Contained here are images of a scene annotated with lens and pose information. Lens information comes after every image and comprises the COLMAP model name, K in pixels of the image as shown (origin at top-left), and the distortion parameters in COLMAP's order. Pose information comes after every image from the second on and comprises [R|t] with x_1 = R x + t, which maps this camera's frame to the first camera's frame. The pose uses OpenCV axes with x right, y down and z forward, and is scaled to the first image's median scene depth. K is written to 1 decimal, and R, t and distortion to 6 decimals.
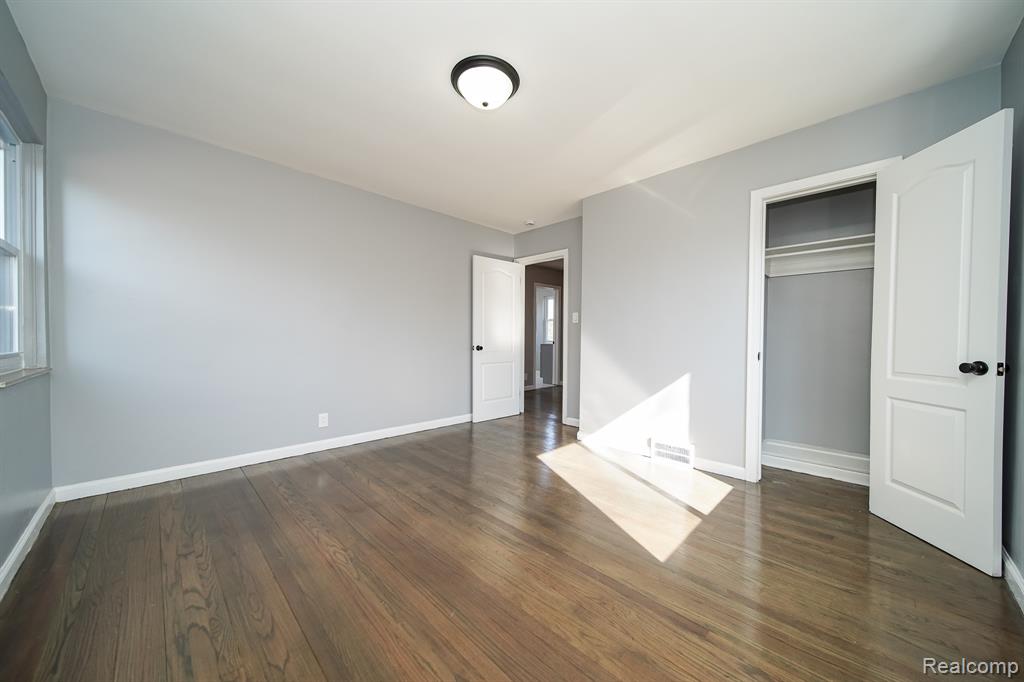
lens RADIAL K [[371.4, 0, 514.8], [0, 371.4, 337.8], [0, 0, 1]] dist [-0.000528, -0.000029]
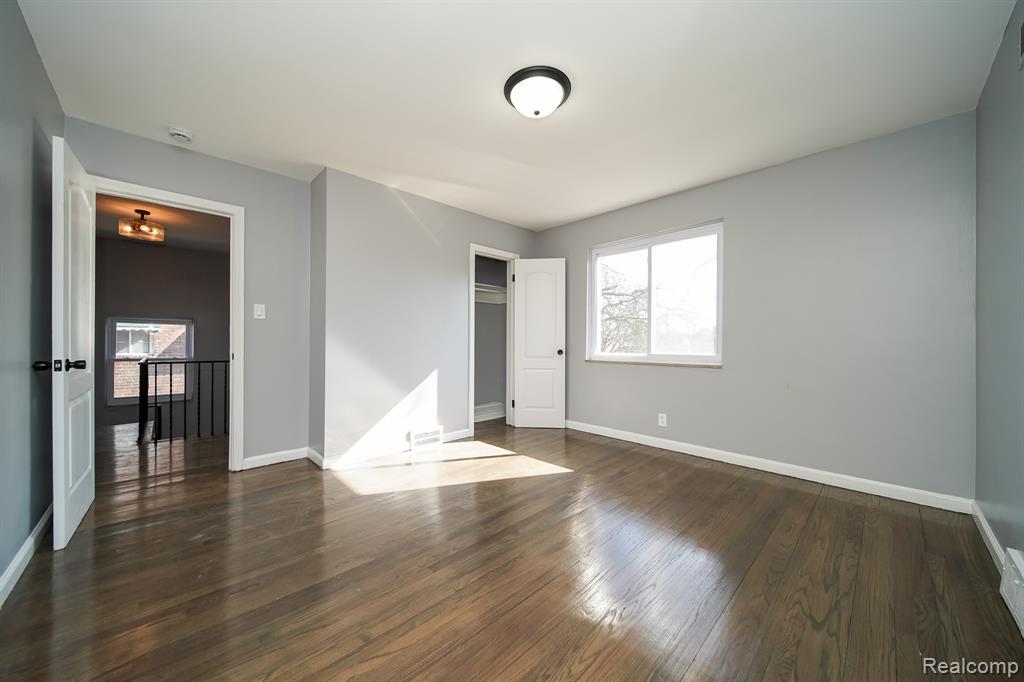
lens RADIAL K [[368.2, 0, 511.6], [0, 368.2, 343.6], [0, 0, 1]] dist [-0.000757, -0.000134]
pose [[-0.003799, -0.010196, 0.999941, -0.880096], [-0.002098, 0.999946, 0.010188, -0.003227], [-0.999991, -0.002059, -0.003820, 0.872943]]
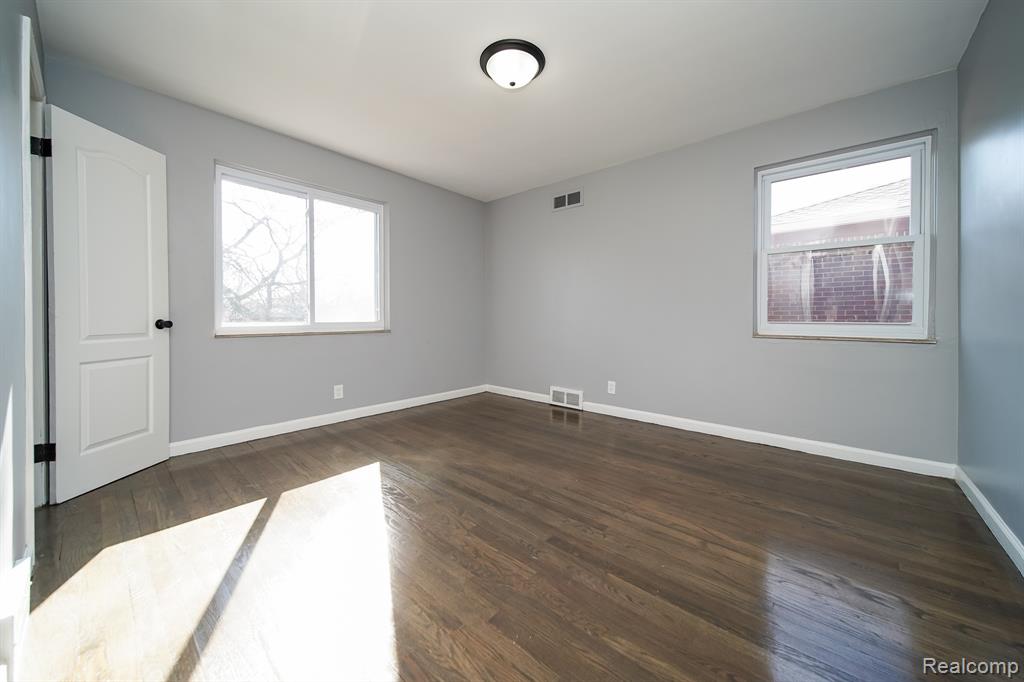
lens RADIAL K [[362.0, 0, 526.6], [0, 362.0, 315.9], [0, 0, 1]] dist [-0.000435, -0.000080]
pose [[-0.994775, -0.009392, -0.101655, -0.018554], [-0.009467, 0.999955, 0.000258, 0.022612], [0.101648, 0.001219, -0.994820, 1.646303]]
